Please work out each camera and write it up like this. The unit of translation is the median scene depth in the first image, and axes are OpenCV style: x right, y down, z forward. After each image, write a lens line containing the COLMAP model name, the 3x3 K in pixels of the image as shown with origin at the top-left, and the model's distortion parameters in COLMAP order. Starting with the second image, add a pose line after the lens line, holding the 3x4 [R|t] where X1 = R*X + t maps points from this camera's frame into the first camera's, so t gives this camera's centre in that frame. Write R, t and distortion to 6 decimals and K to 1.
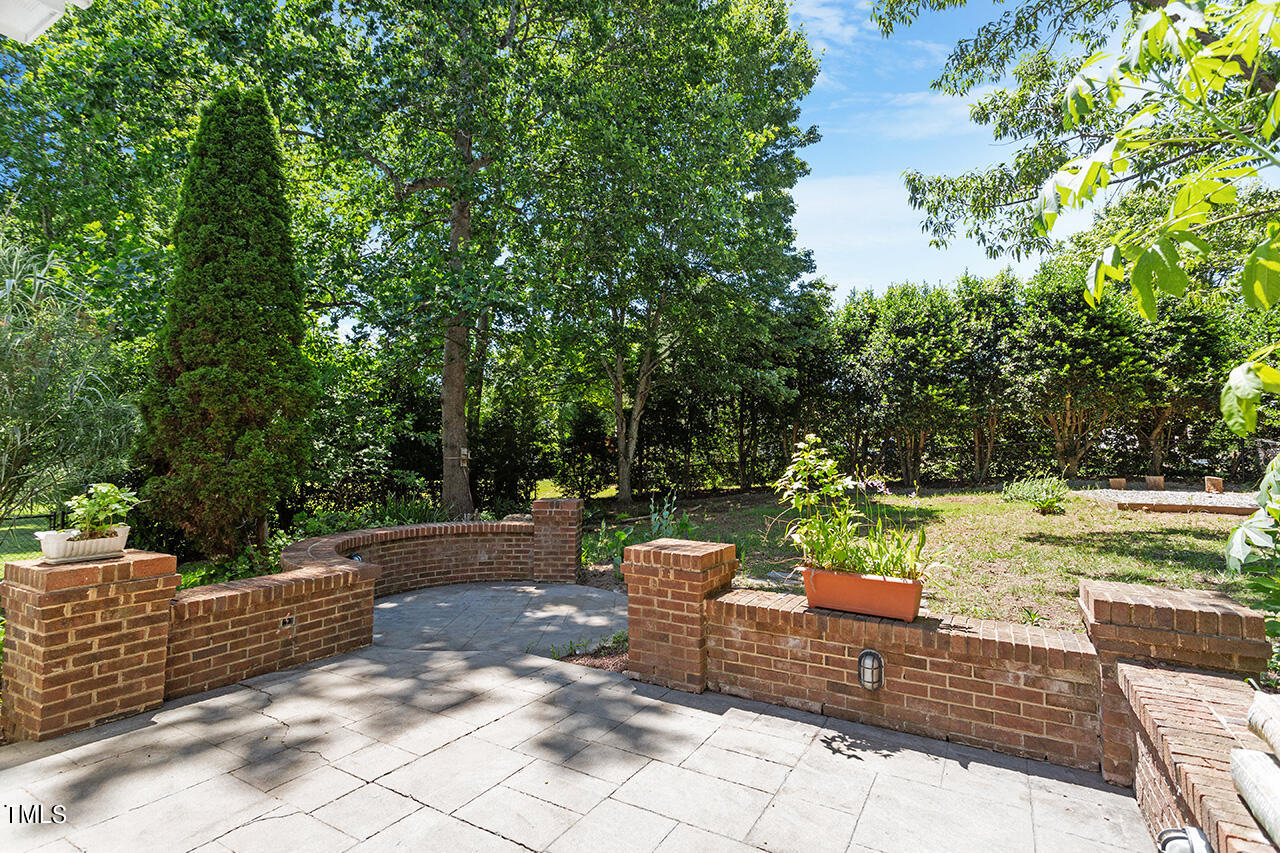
lens RADIAL K [[625.1, 0, 638.0], [0, 625.1, 442.2], [0, 0, 1]] dist [0.002219, 0.000433]
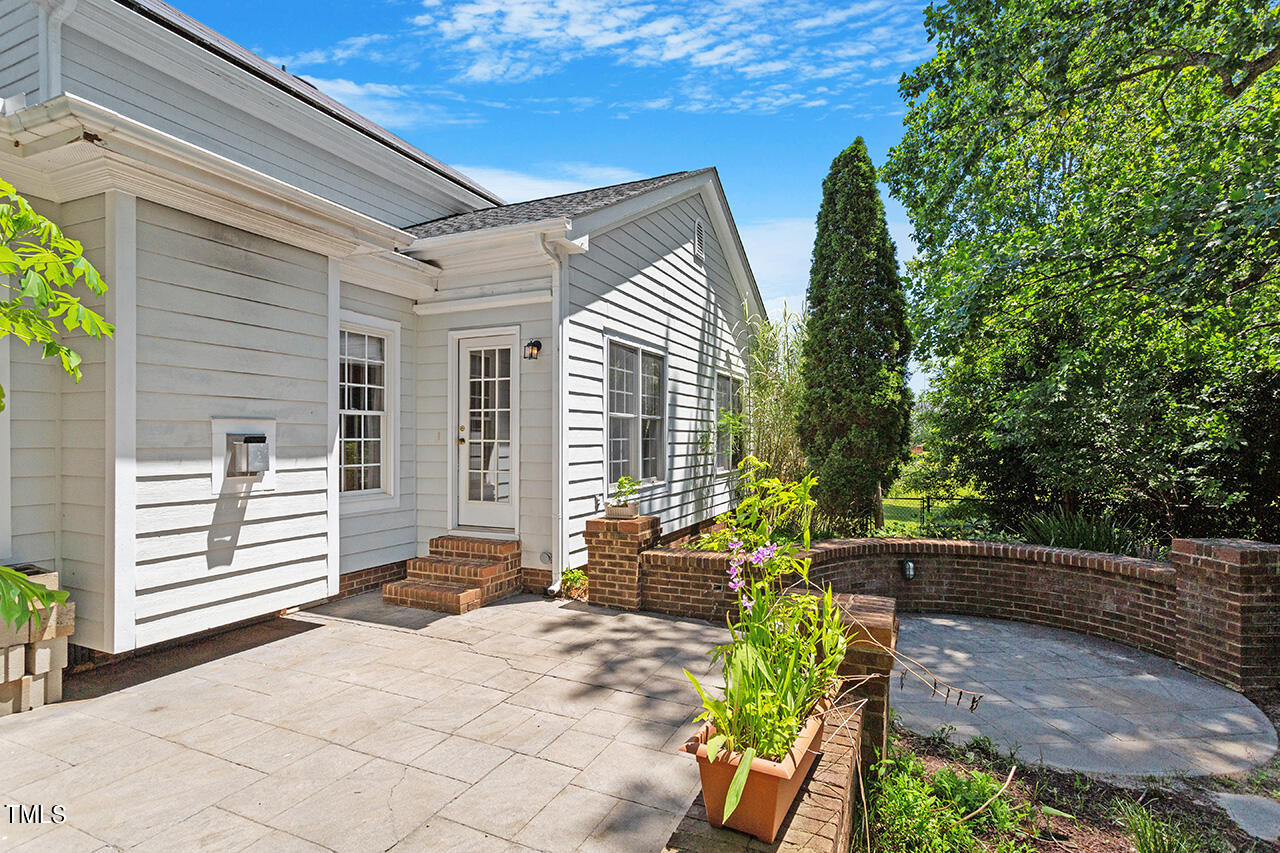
lens RADIAL K [[625.1, 0, 638.0], [0, 625.1, 442.2], [0, 0, 1]] dist [0.002219, 0.000433]
pose [[0.097025, -0.002508, -0.995279, 0.422571], [0.018700, 0.999825, -0.000696, -0.014861], [0.995106, -0.018545, 0.097055, 0.393163]]
